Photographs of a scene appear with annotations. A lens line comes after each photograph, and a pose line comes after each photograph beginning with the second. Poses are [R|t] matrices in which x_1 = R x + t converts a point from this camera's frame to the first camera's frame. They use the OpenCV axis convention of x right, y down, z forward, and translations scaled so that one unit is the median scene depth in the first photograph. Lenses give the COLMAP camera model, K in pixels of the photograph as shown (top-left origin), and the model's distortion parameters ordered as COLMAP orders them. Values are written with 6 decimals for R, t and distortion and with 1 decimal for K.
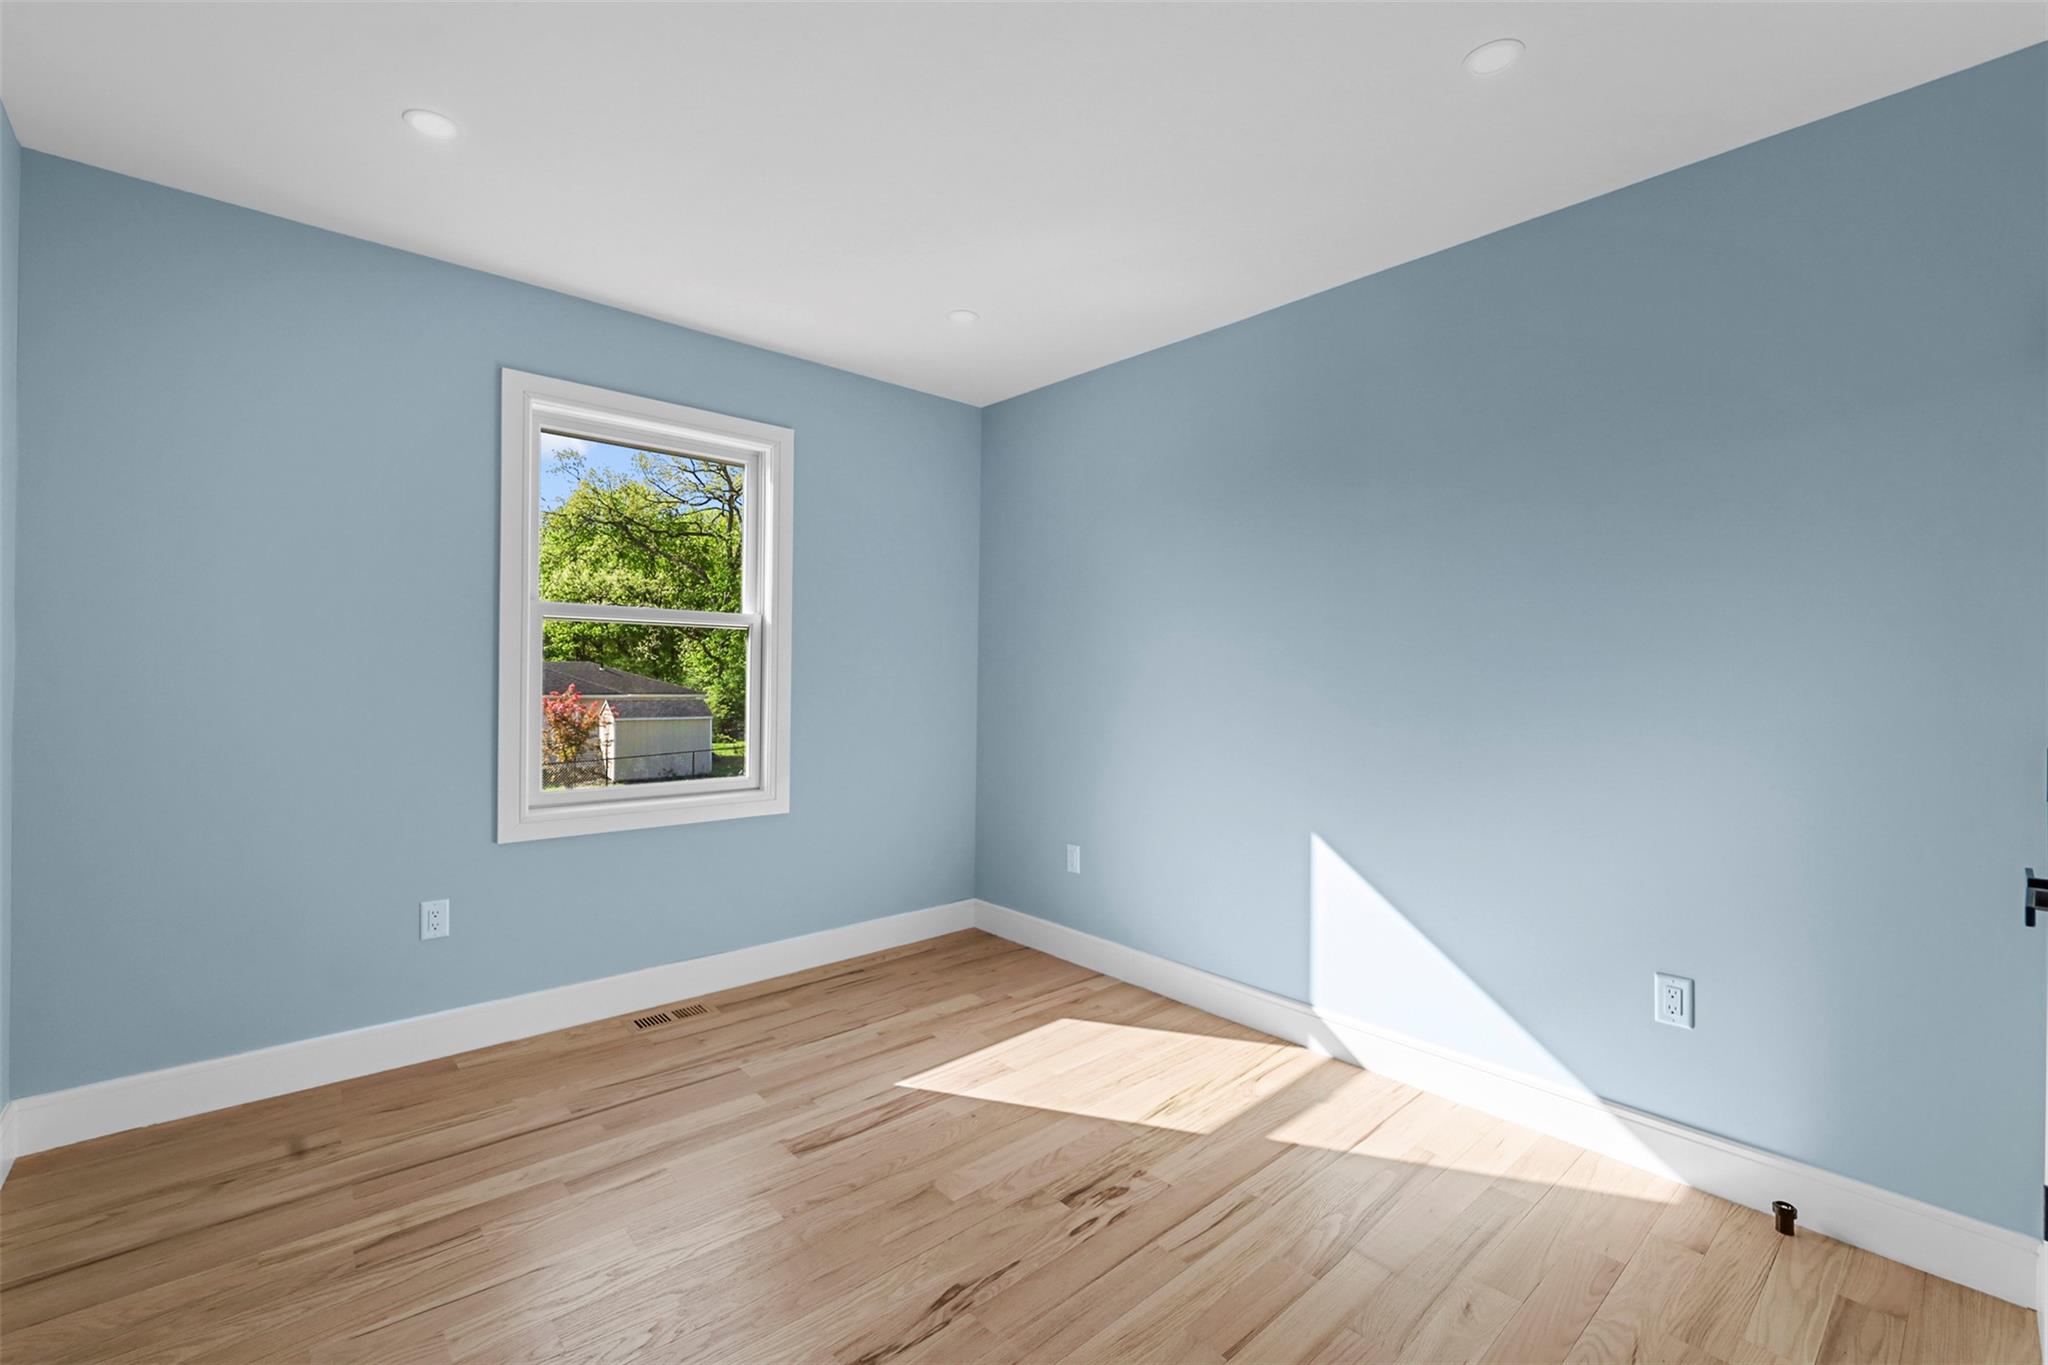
lens RADIAL K [[868.0, 0, 1024.0], [0, 868.0, 682.5], [0, 0, 1]] dist [-0.002375, -0.000052]
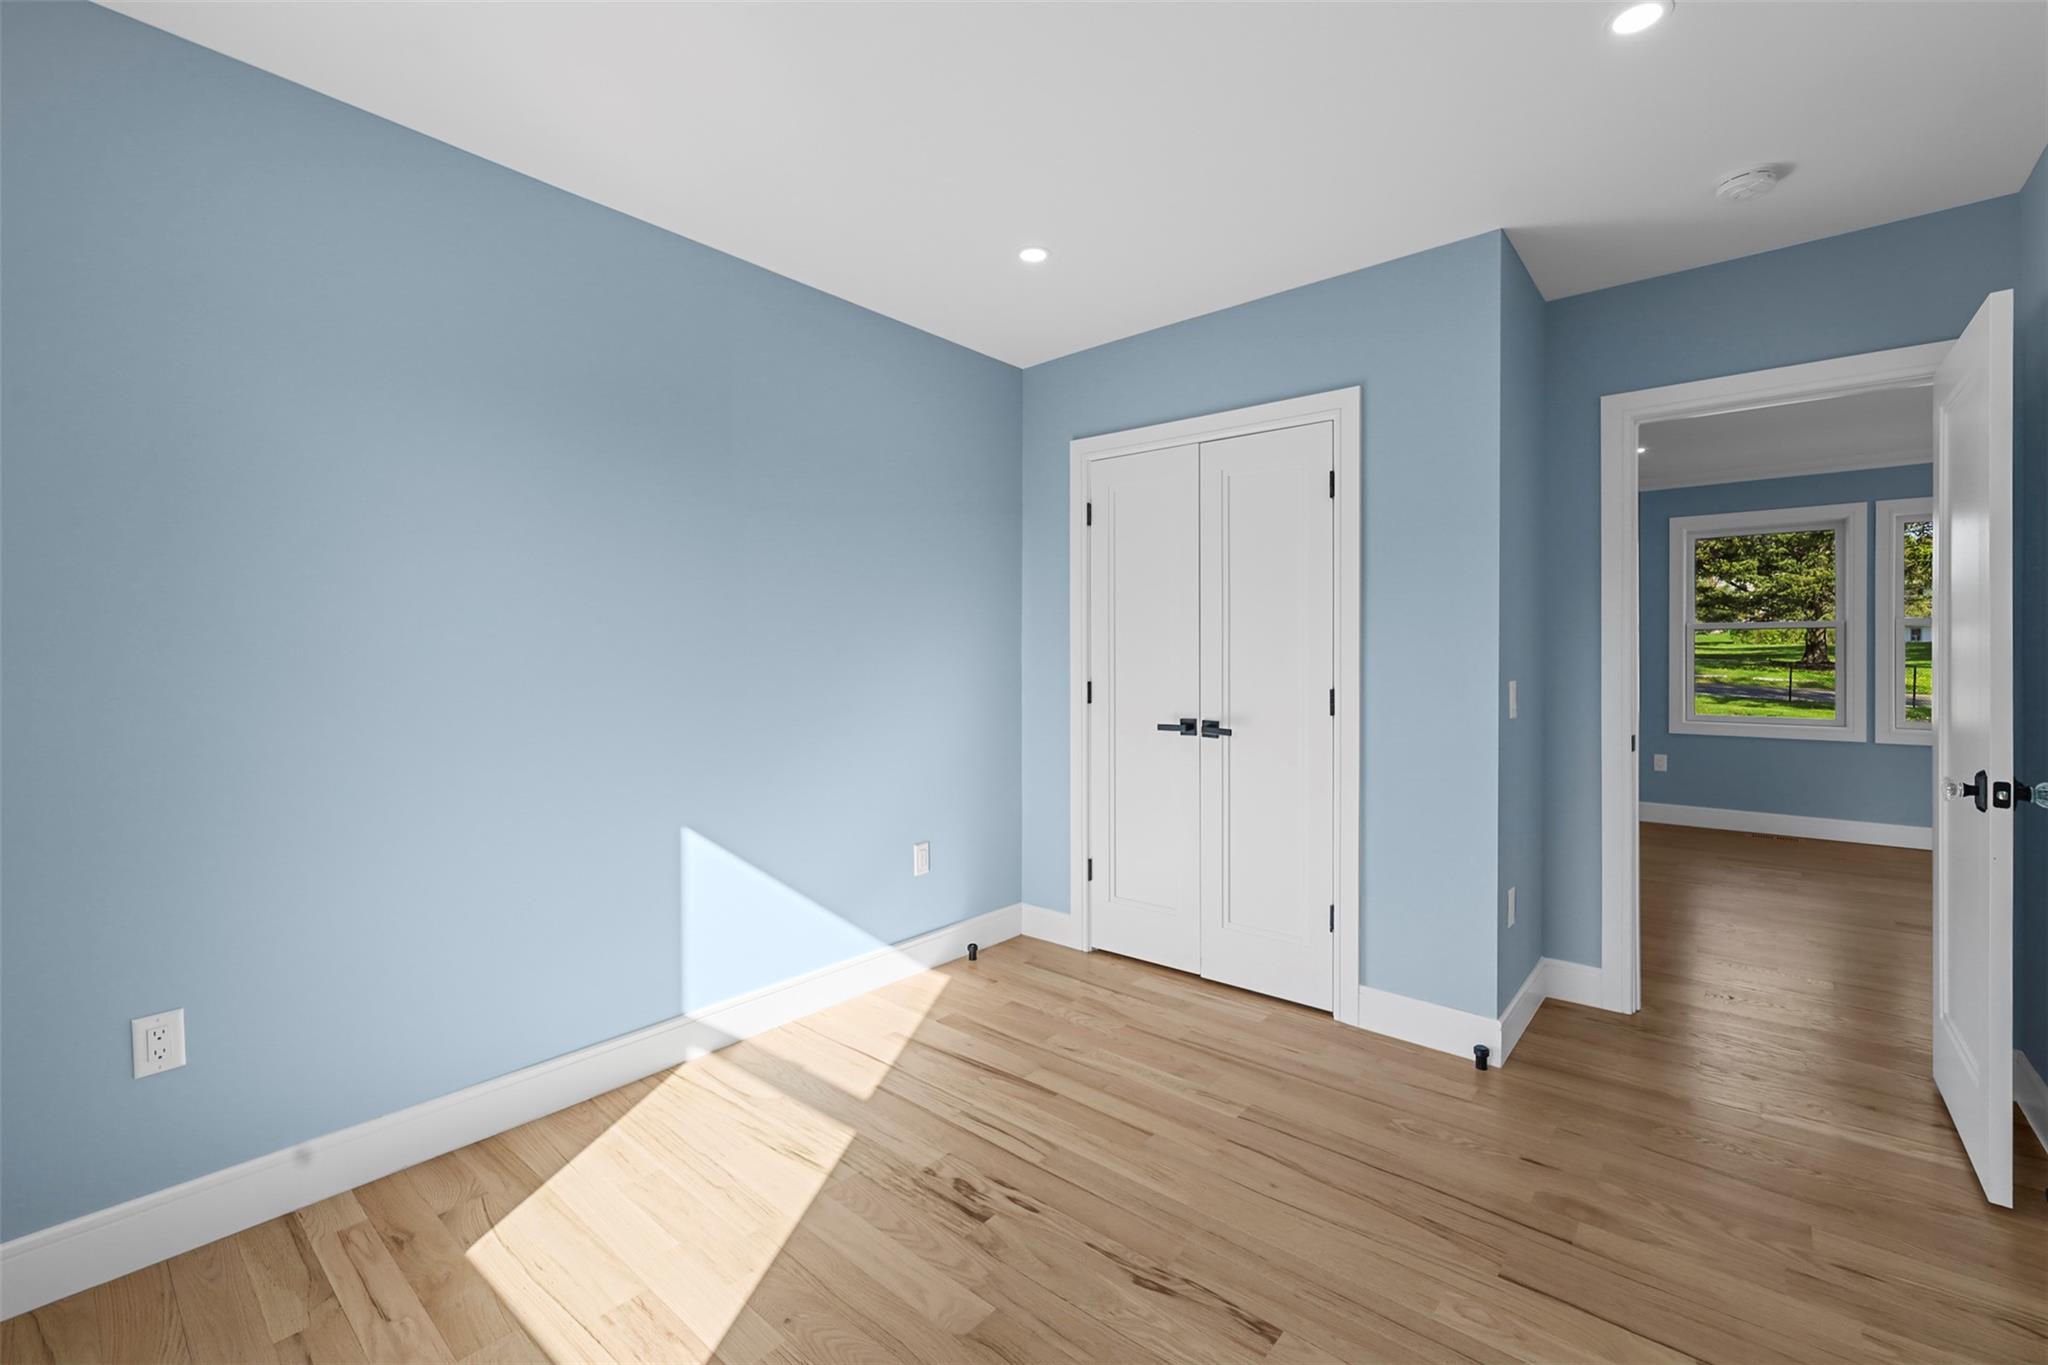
lens RADIAL K [[877.1, 0, 1027.5], [0, 877.1, 646.6], [0, 0, 1]] dist [-0.000753, -0.000229]
pose [[-0.149102, -0.002588, 0.988818, -0.829316], [0.008344, 0.999958, 0.003875, -0.021755], [-0.988787, 0.008828, -0.149074, 1.009048]]
